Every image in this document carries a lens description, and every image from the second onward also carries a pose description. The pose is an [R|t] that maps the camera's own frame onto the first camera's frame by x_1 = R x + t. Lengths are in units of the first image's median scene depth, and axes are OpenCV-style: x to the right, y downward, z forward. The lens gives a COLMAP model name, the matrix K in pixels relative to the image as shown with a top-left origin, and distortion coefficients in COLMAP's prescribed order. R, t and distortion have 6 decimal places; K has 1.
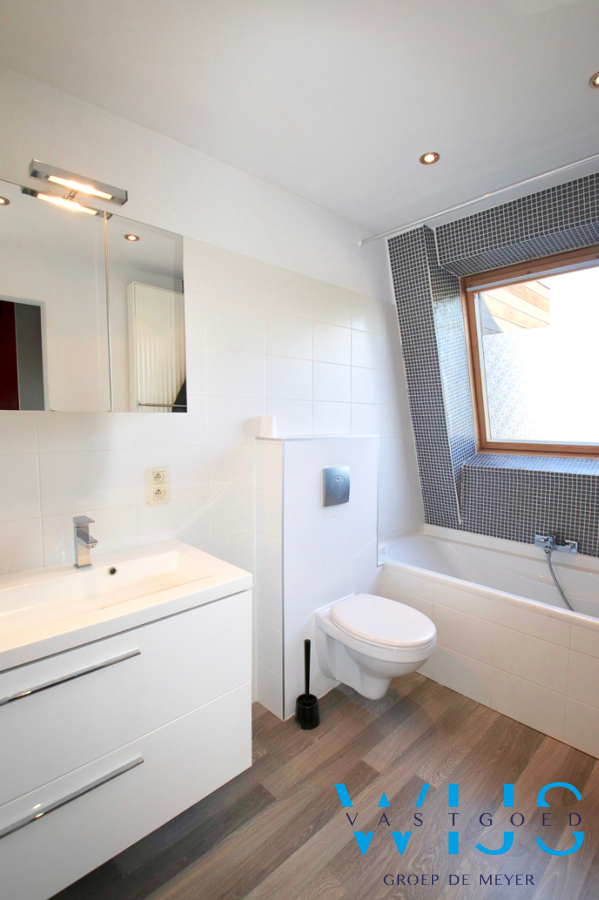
lens RADIAL K [[433.4, 0, 299.5], [0, 433.4, 450.0], [0, 0, 1]] dist [0.041535, -0.041984]
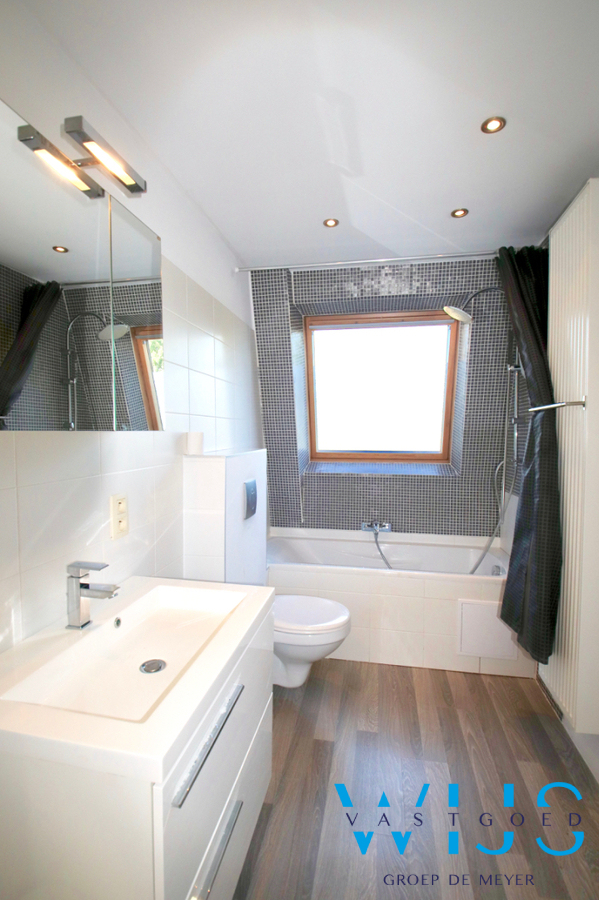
lens RADIAL K [[433.4, 0, 299.5], [0, 433.4, 450.0], [0, 0, 1]] dist [0.041535, -0.041984]
pose [[0.801669, -0.024238, 0.597277, -0.459865], [0.037634, 0.999242, -0.009963, -0.021529], [-0.596582, 0.030465, 0.801973, 0.081857]]
